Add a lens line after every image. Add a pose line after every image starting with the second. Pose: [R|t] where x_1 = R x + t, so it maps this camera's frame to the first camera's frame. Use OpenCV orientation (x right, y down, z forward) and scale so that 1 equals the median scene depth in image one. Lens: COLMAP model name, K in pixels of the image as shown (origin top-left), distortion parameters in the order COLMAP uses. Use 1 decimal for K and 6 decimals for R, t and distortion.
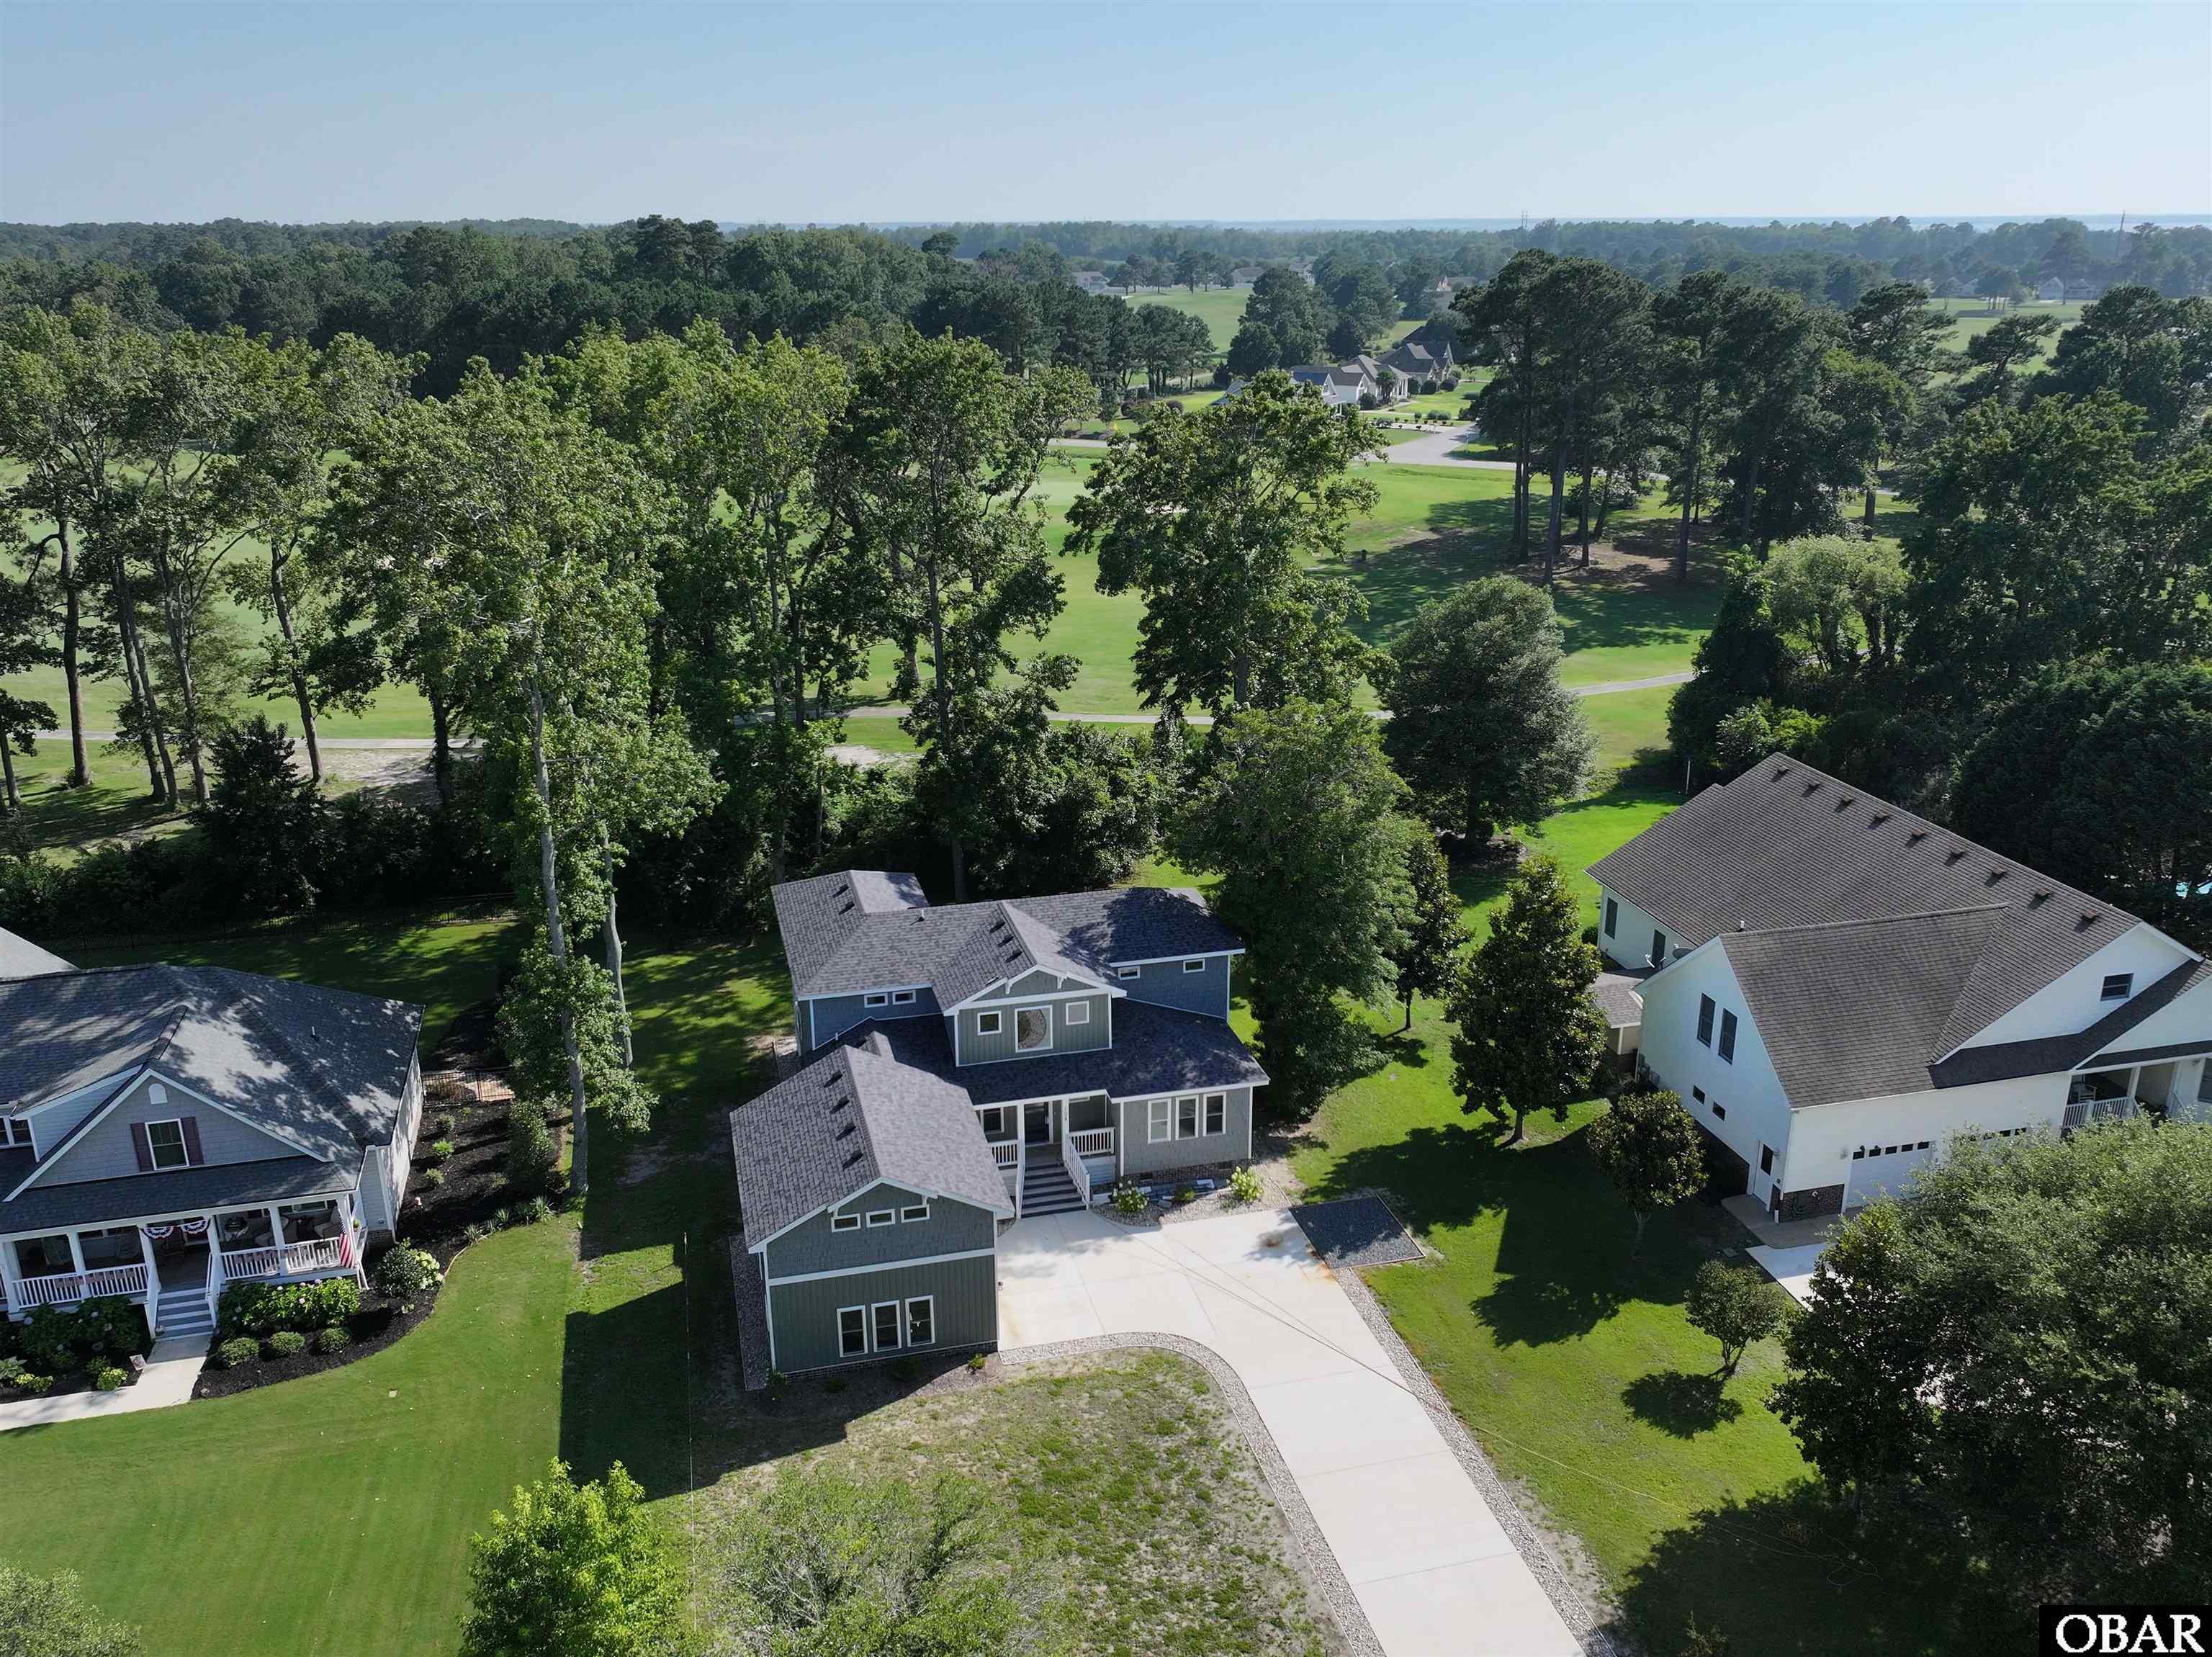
lens RADIAL K [[1772.1, 0, 1106.0], [0, 1772.1, 828.5], [0, 0, 1]] dist [0.002880, 0.003064]
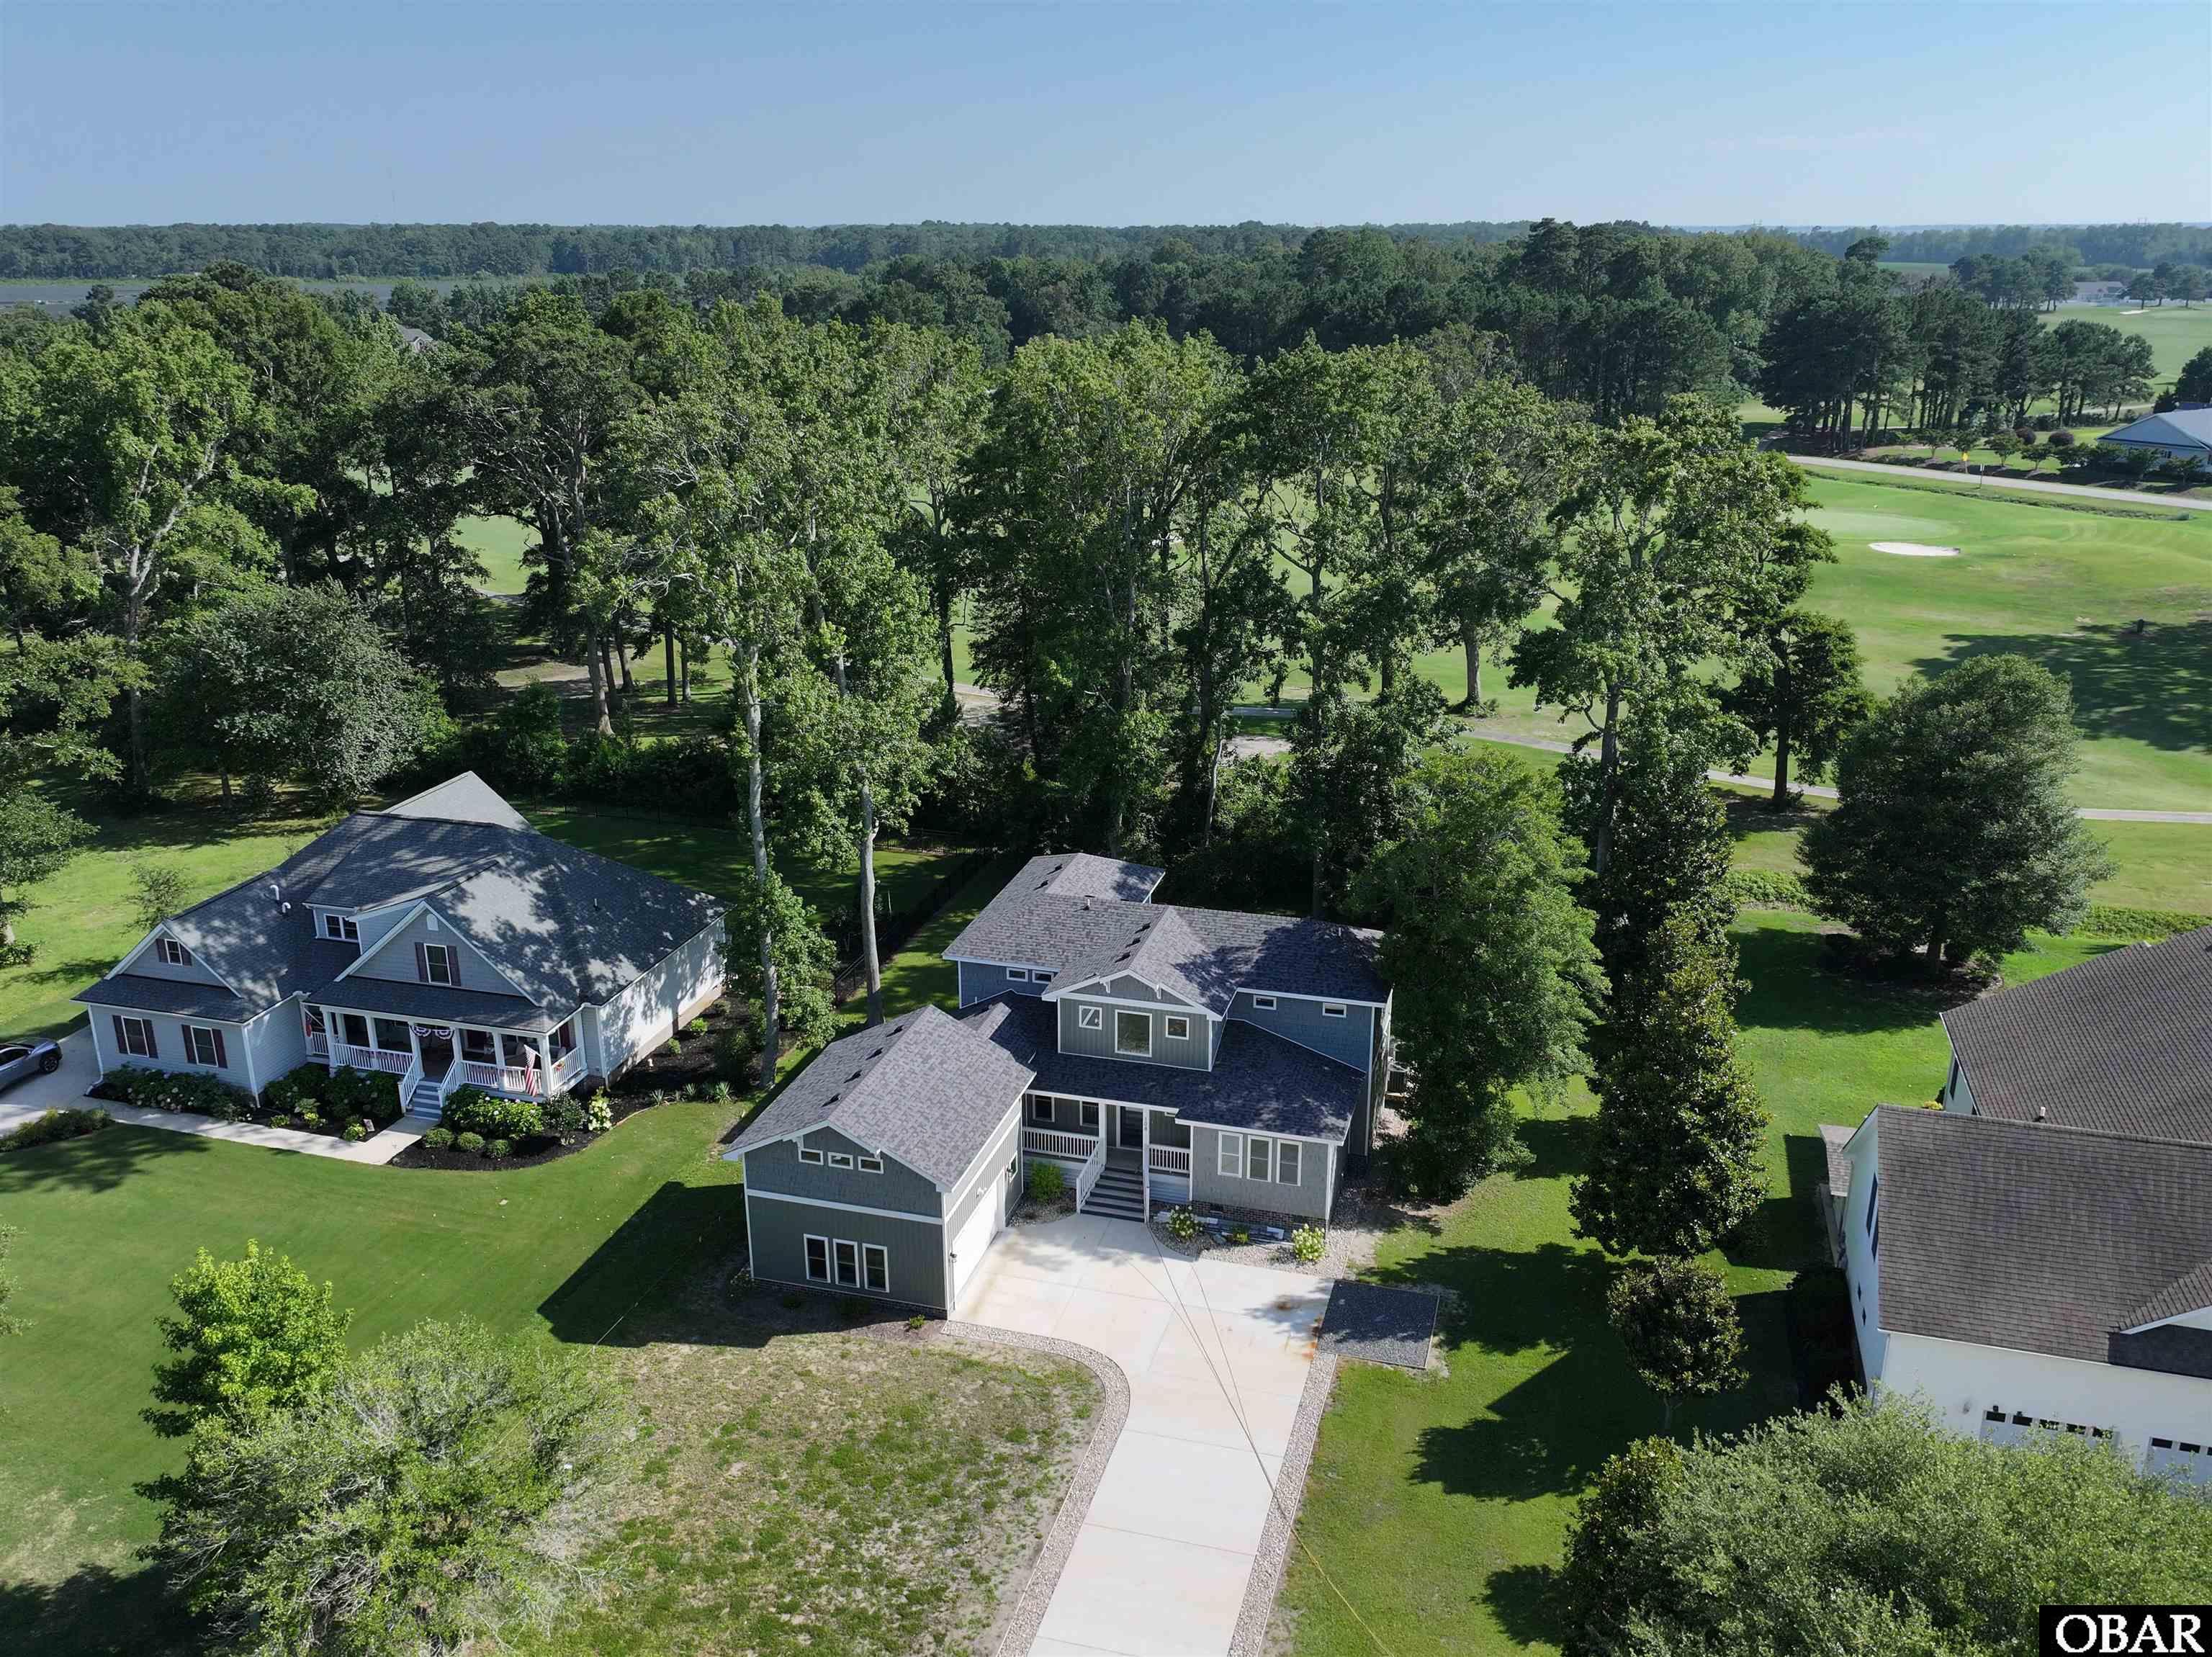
lens RADIAL K [[1776.7, 0, 1106.0], [0, 1776.7, 828.5], [0, 0, 1]] dist [0.006809, -0.006463]
pose [[0.864005, 0.163600, -0.476162, 0.426101], [-0.164599, 0.985551, 0.039947, -0.040949], [0.475817, 0.043861, 0.878450, 0.108362]]
